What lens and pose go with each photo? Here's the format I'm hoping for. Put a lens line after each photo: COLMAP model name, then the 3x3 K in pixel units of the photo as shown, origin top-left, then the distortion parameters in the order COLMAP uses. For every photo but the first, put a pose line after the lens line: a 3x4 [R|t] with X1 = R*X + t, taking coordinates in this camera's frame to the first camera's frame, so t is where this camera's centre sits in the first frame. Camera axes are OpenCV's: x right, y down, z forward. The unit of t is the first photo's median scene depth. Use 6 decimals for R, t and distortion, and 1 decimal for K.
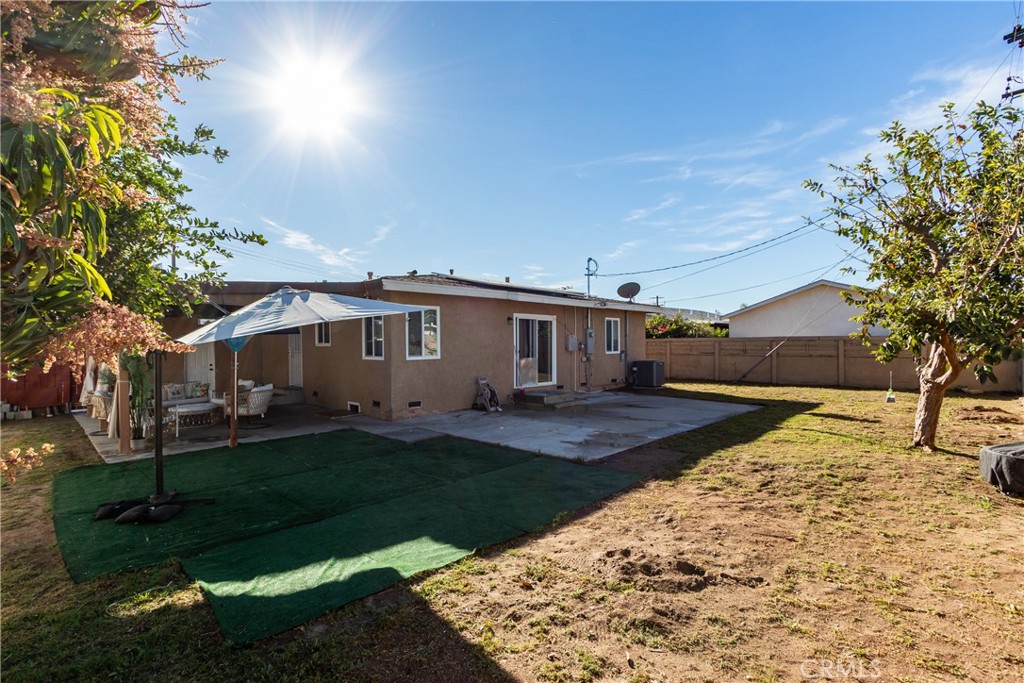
lens RADIAL K [[477.5, 0, 500.0], [0, 477.5, 345.1], [0, 0, 1]] dist [0.003735, -0.000351]
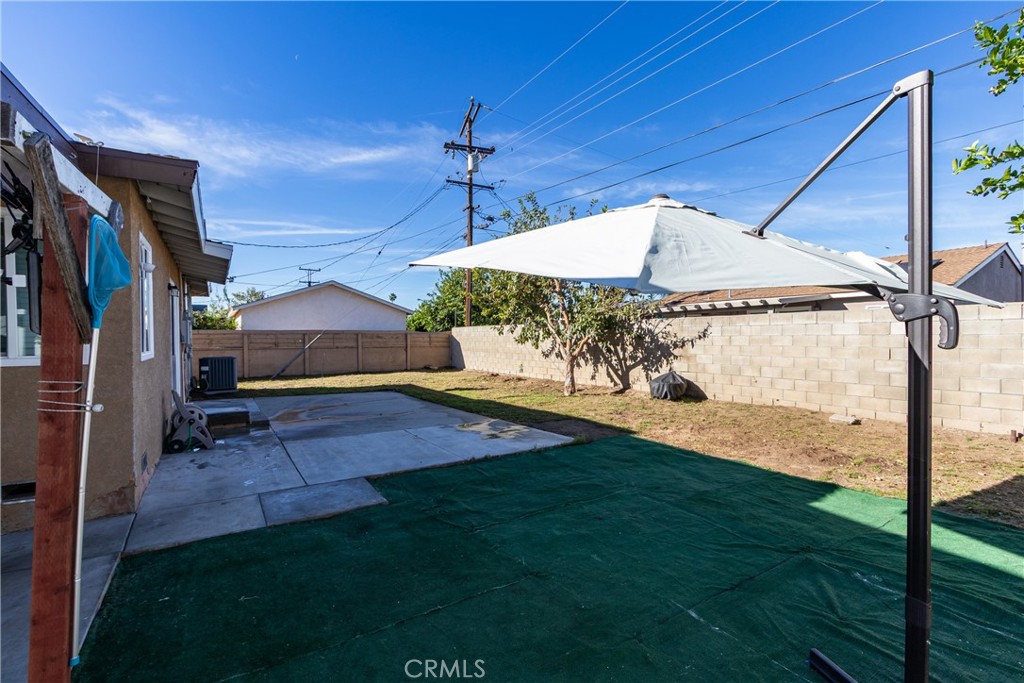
lens RADIAL K [[467.7, 0, 500.0], [0, 467.7, 345.2], [0, 0, 1]] dist [0.004256, 0.000559]
pose [[0.226277, -0.013276, 0.973973, -0.344842], [0.004473, 0.999911, 0.012590, 0.004742], [-0.974053, 0.001507, 0.226316, 0.368314]]
